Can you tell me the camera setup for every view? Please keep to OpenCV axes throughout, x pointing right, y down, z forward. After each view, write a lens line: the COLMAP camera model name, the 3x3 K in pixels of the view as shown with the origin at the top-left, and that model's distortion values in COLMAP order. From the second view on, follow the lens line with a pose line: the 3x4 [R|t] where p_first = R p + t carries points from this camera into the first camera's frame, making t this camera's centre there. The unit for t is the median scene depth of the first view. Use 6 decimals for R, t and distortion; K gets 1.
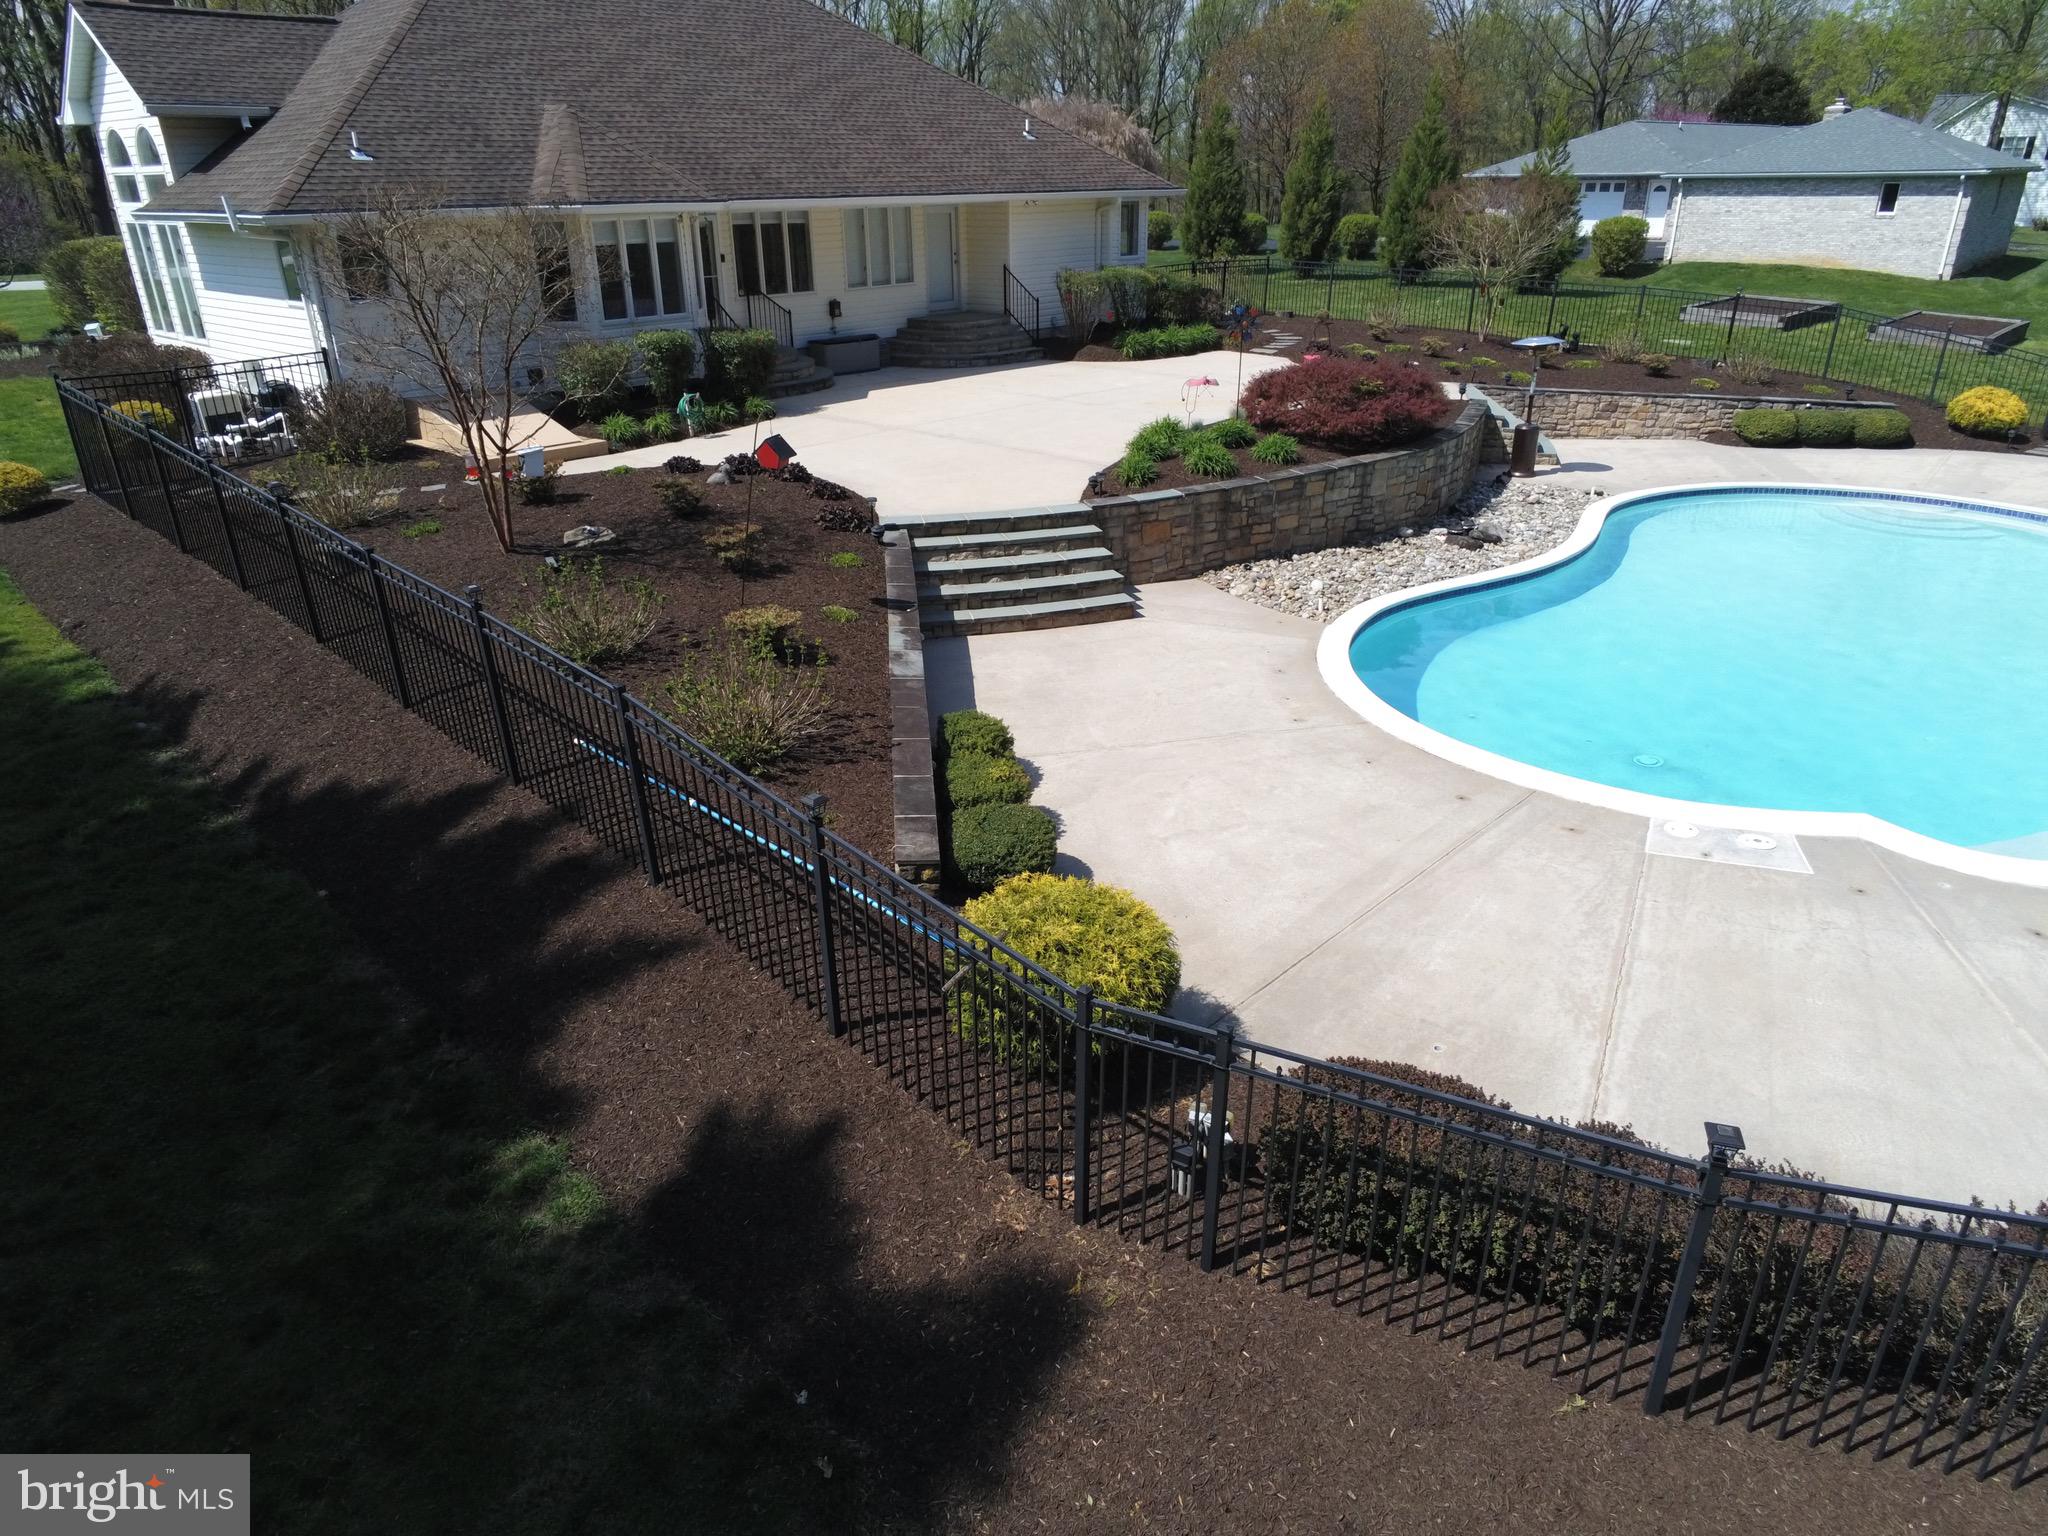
lens RADIAL K [[1328.8, 0, 1024.0], [0, 1328.8, 768.0], [0, 0, 1]] dist [-0.000245, 0.004541]
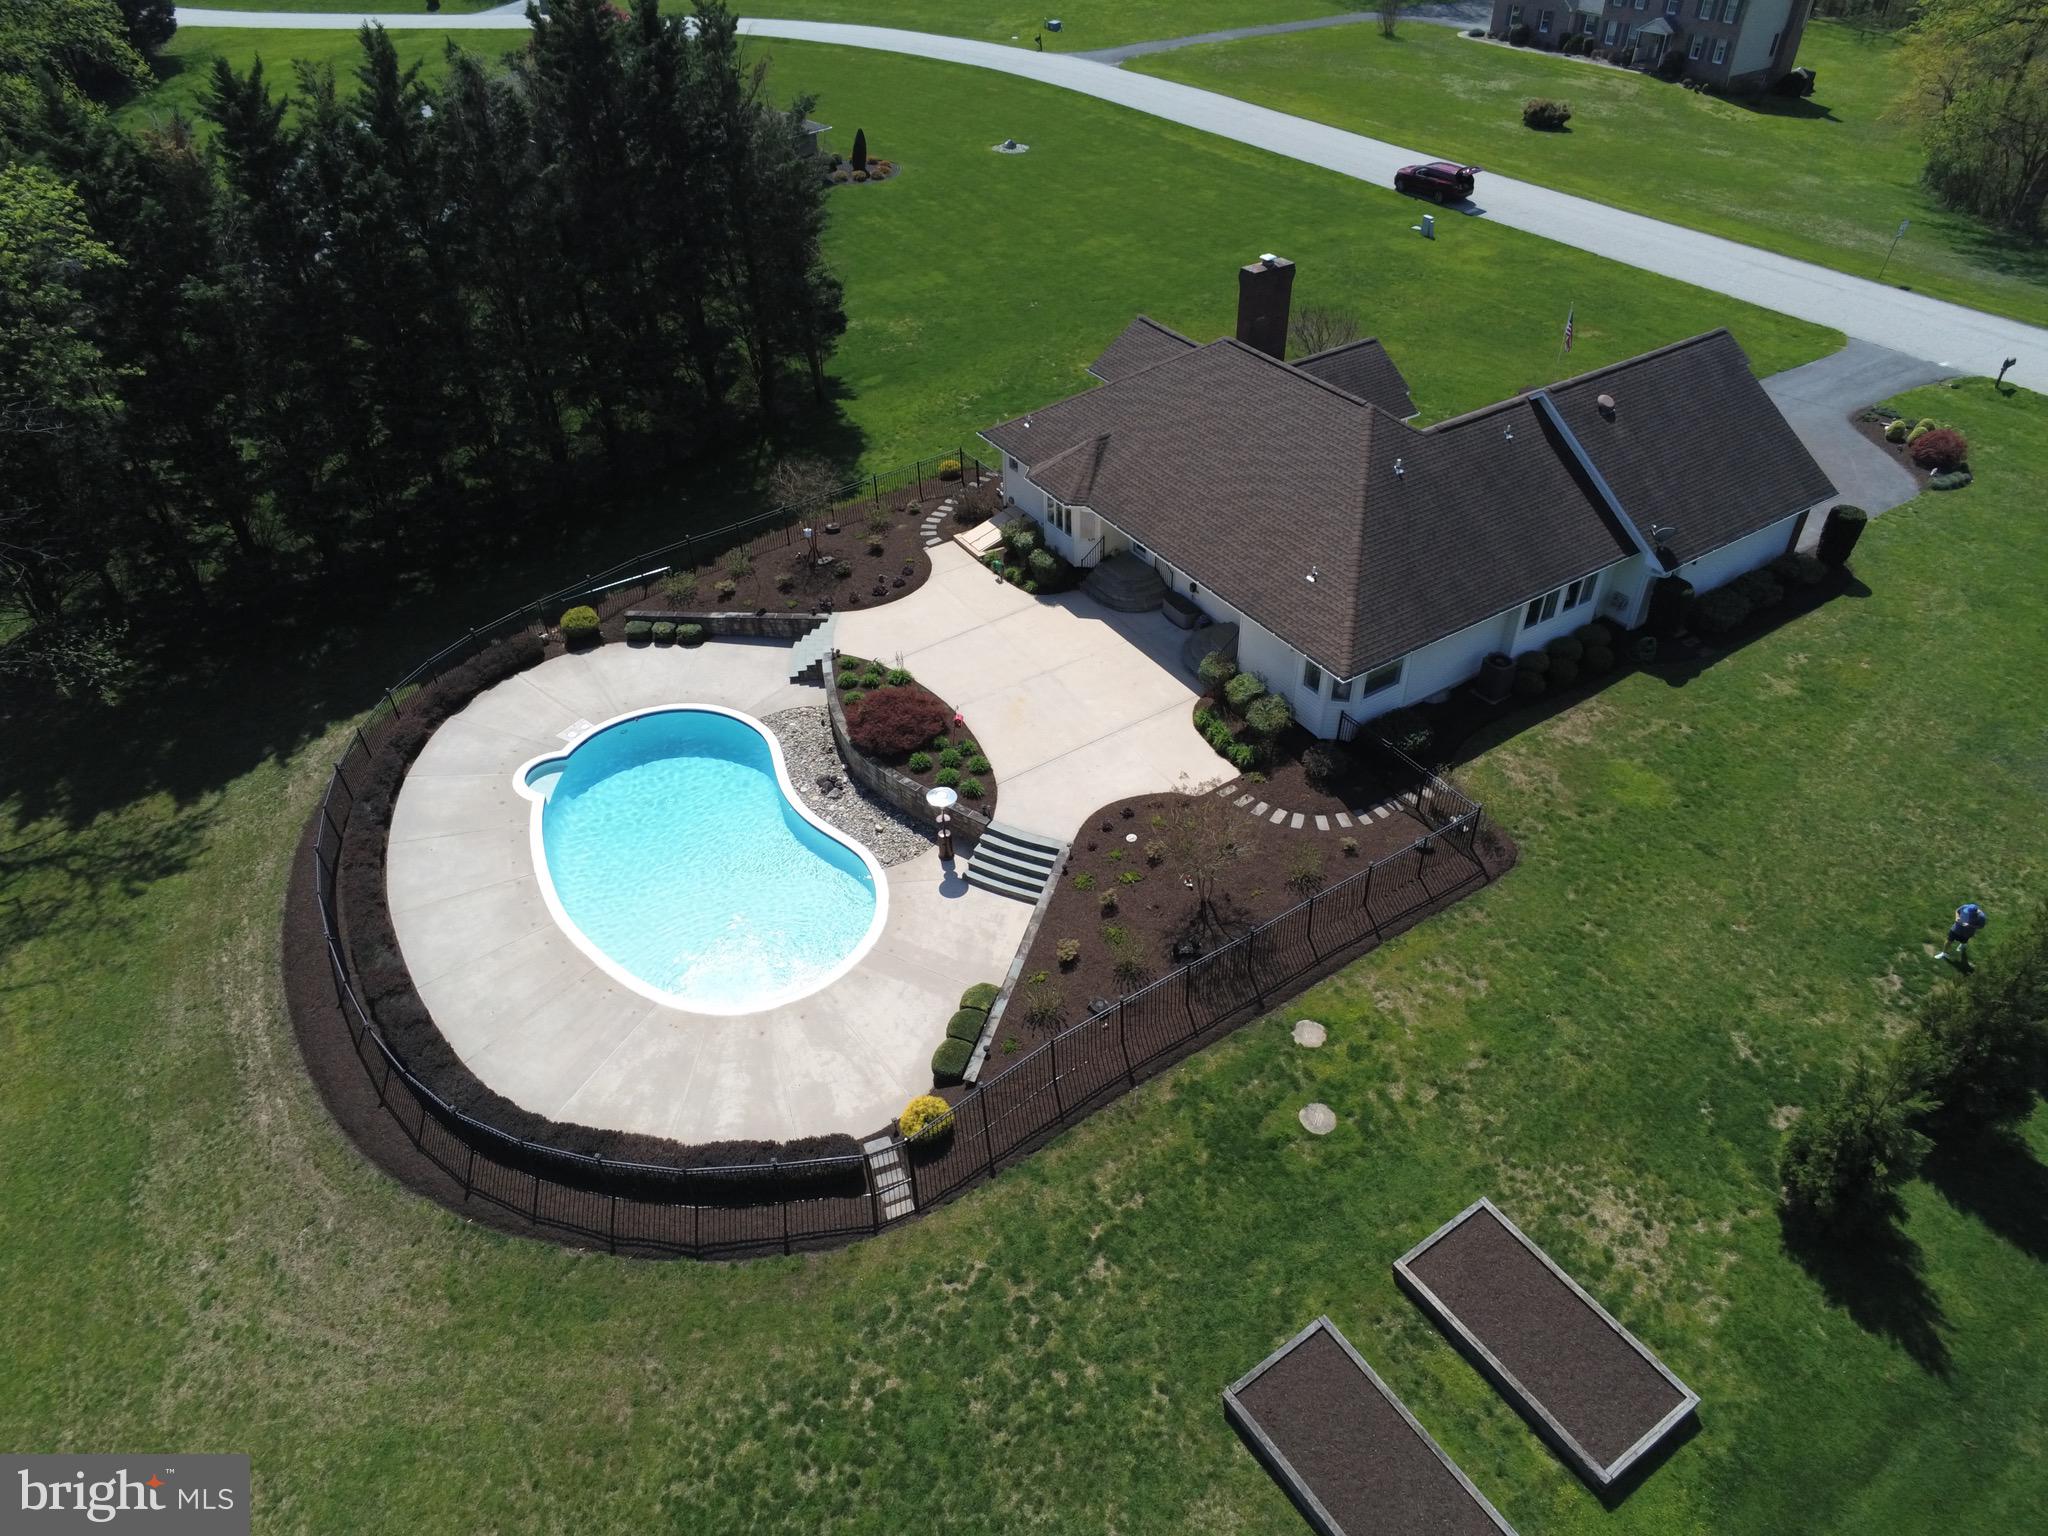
lens RADIAL K [[1327.8, 0, 1021.1], [0, 1327.8, 768.0], [0, 0, 1]] dist [0.002197, -0.000384]
pose [[-0.248280, 0.620654, -0.743738, 1.649563], [-0.369590, 0.649005, 0.664978, -1.556701], [0.895411, 0.439979, 0.068252, 0.987644]]
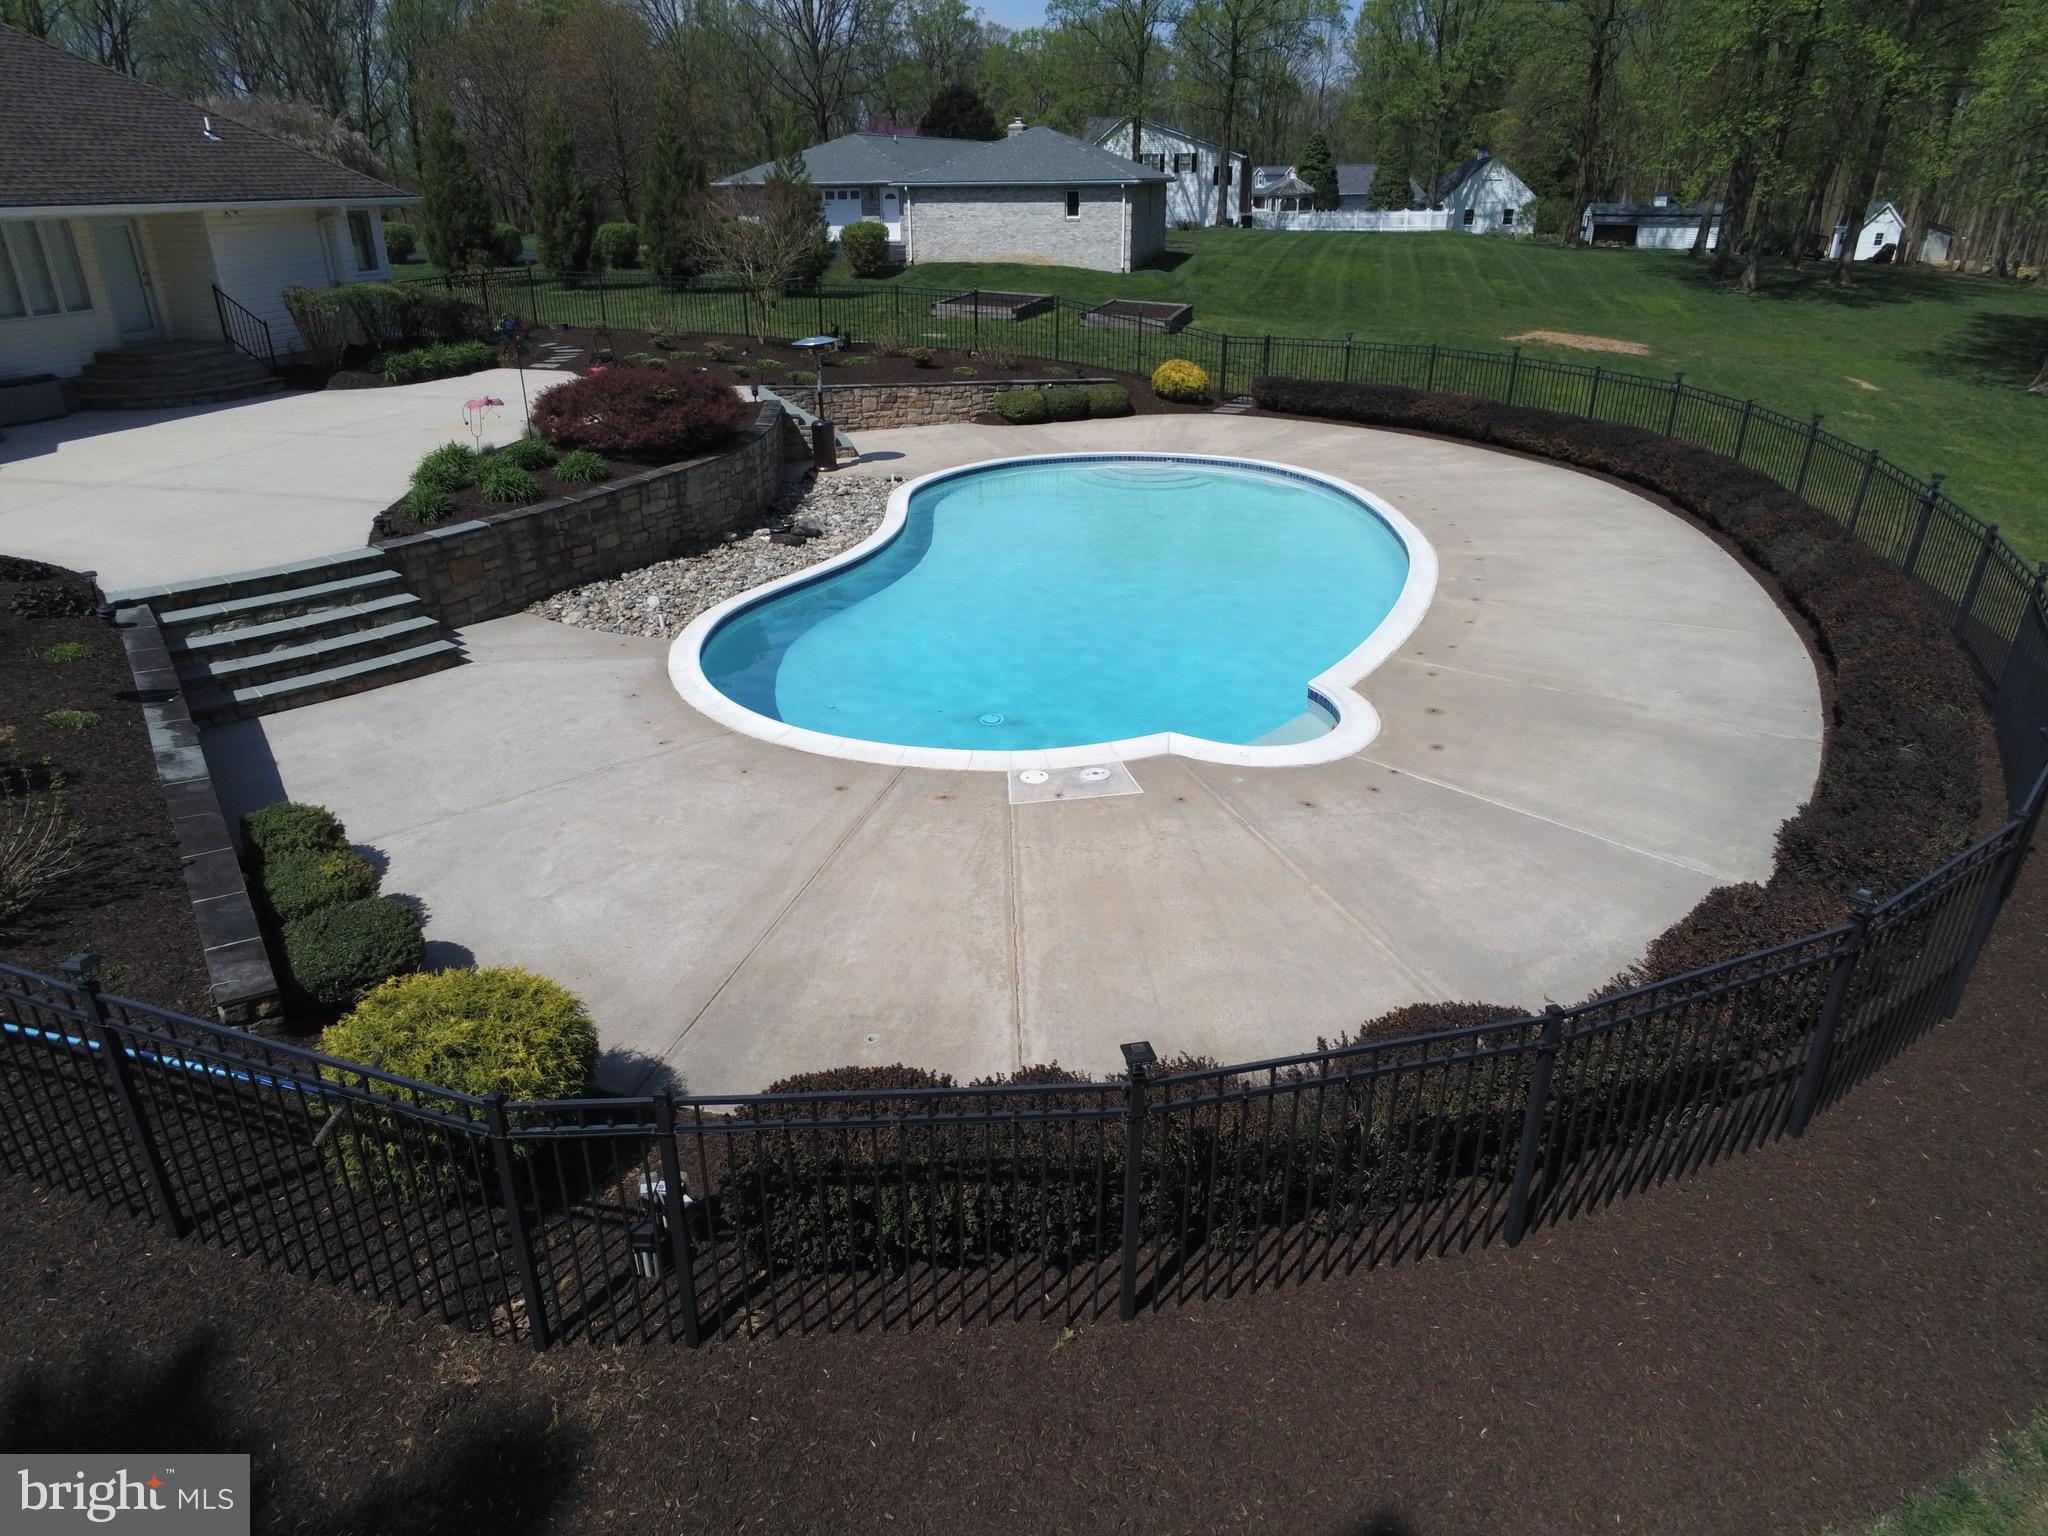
lens RADIAL K [[1327.8, 0, 1021.1], [0, 1327.8, 768.0], [0, 0, 1]] dist [0.002197, -0.000384]
pose [[0.875136, -0.194368, 0.443122, 0.001254], [0.196913, 0.979572, 0.040784, -0.003652], [-0.441997, 0.051565, 0.895533, 0.013158]]
